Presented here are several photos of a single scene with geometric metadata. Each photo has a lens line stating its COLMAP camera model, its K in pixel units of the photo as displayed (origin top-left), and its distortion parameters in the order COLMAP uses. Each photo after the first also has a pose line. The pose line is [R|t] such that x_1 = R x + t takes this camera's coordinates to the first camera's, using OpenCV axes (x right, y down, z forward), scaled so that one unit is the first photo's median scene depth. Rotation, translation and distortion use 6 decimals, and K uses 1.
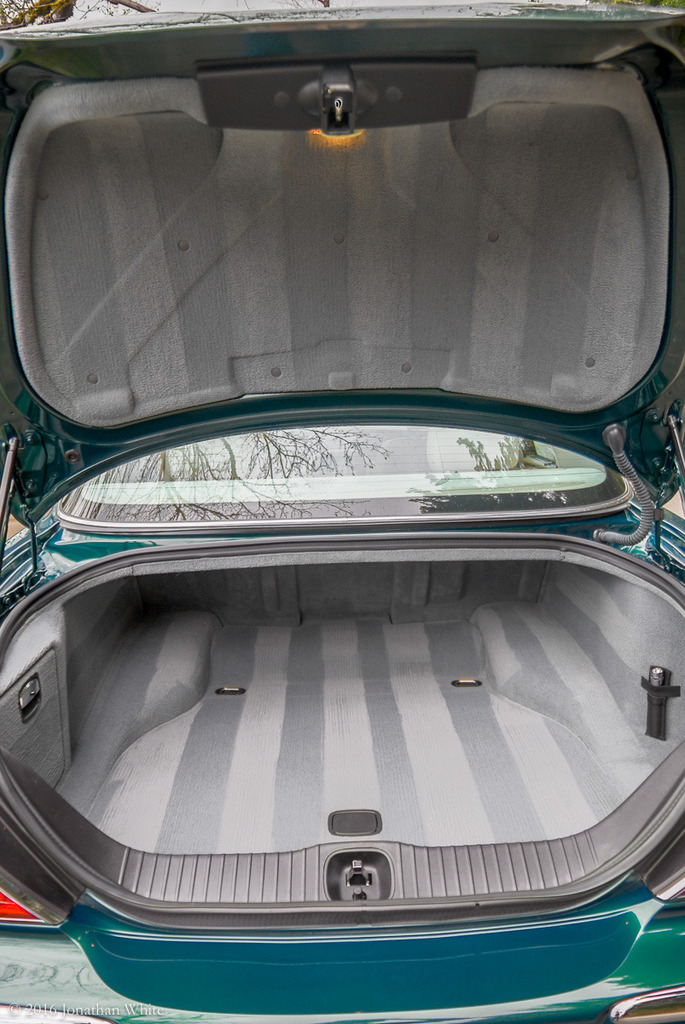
lens RADIAL K [[705.4, 0, 342.5], [0, 705.4, 512.0], [0, 0, 1]] dist [-0.104613, 0.030920]
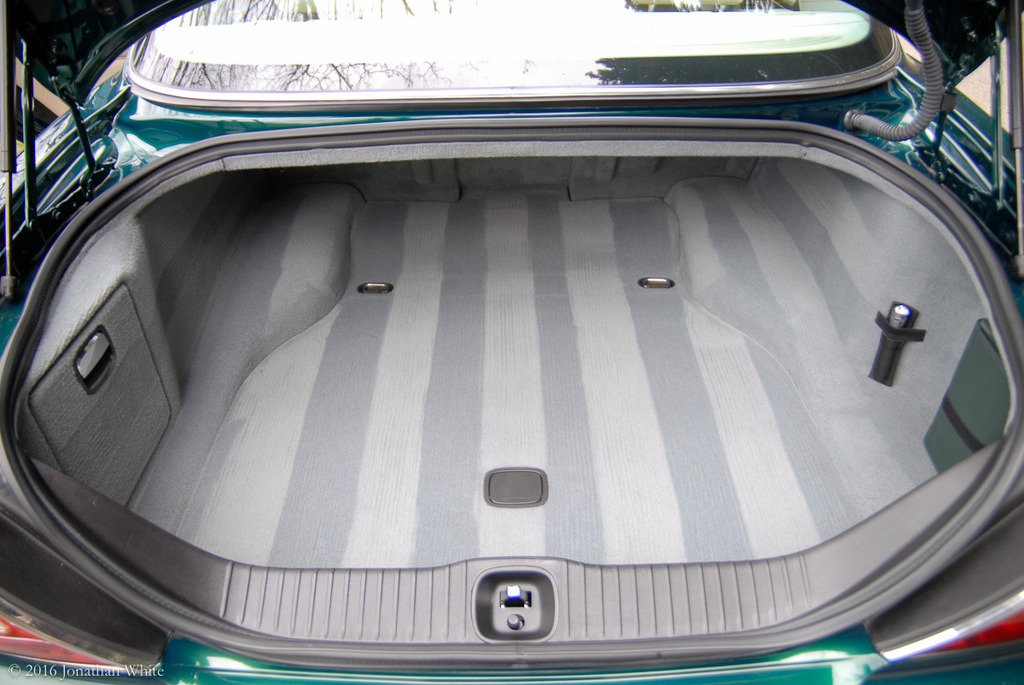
lens RADIAL K [[731.4, 0, 519.9], [0, 731.4, 357.2], [0, 0, 1]] dist [-0.128152, 0.086046]
pose [[0.999906, 0.012687, 0.005124, 0.013346], [-0.013657, 0.902409, 0.430664, -0.061131], [0.000840, -0.430694, 0.902498, 0.219470]]
